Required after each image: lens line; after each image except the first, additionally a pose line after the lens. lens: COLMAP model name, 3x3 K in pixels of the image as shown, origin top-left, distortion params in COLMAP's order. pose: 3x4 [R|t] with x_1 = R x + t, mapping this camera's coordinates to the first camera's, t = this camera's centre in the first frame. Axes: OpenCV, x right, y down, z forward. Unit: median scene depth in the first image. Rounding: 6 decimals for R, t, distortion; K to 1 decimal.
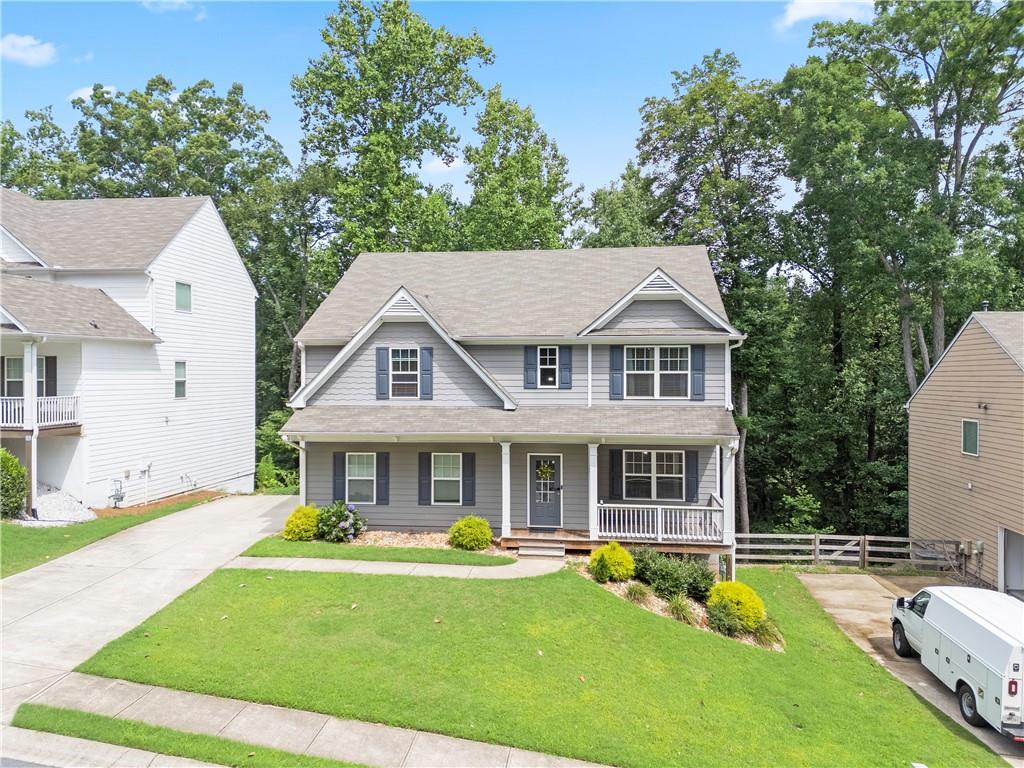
lens RADIAL K [[745.7, 0, 512.0], [0, 745.7, 384.0], [0, 0, 1]] dist [0.087528, -0.106400]
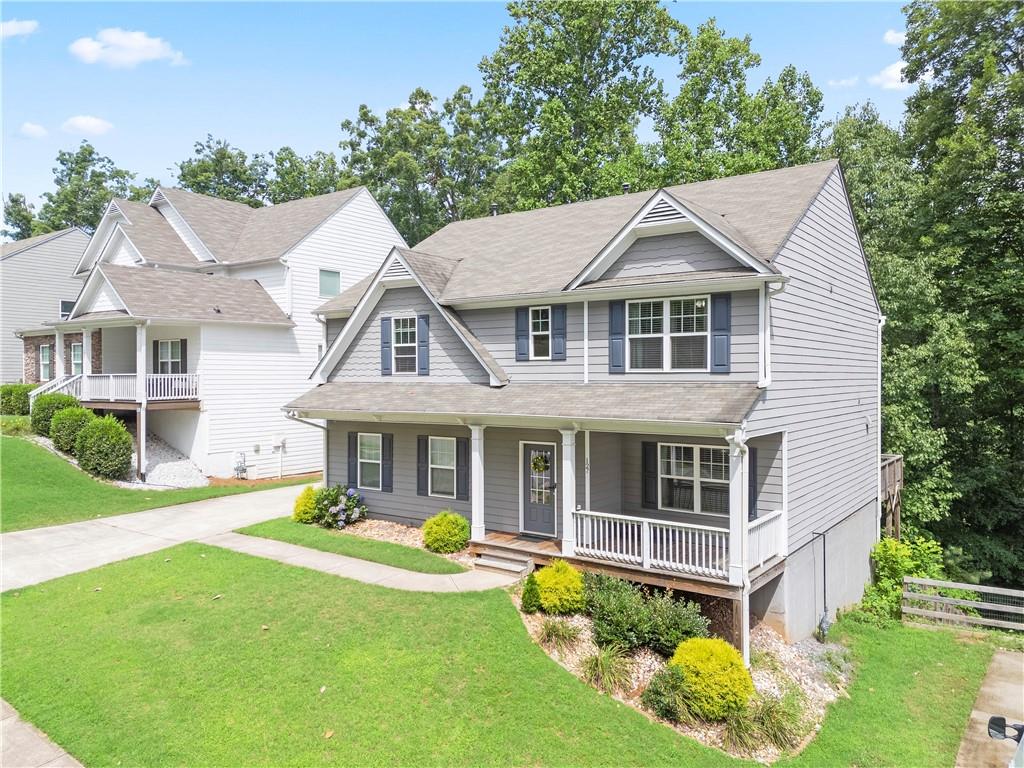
lens RADIAL K [[745.7, 0, 512.0], [0, 745.7, 384.0], [0, 0, 1]] dist [0.087528, -0.106400]
pose [[0.877323, 0.003096, -0.479890, 0.402436], [-0.002697, 0.999995, 0.001520, 0.030228], [0.479893, -0.000039, 0.877327, 0.288136]]
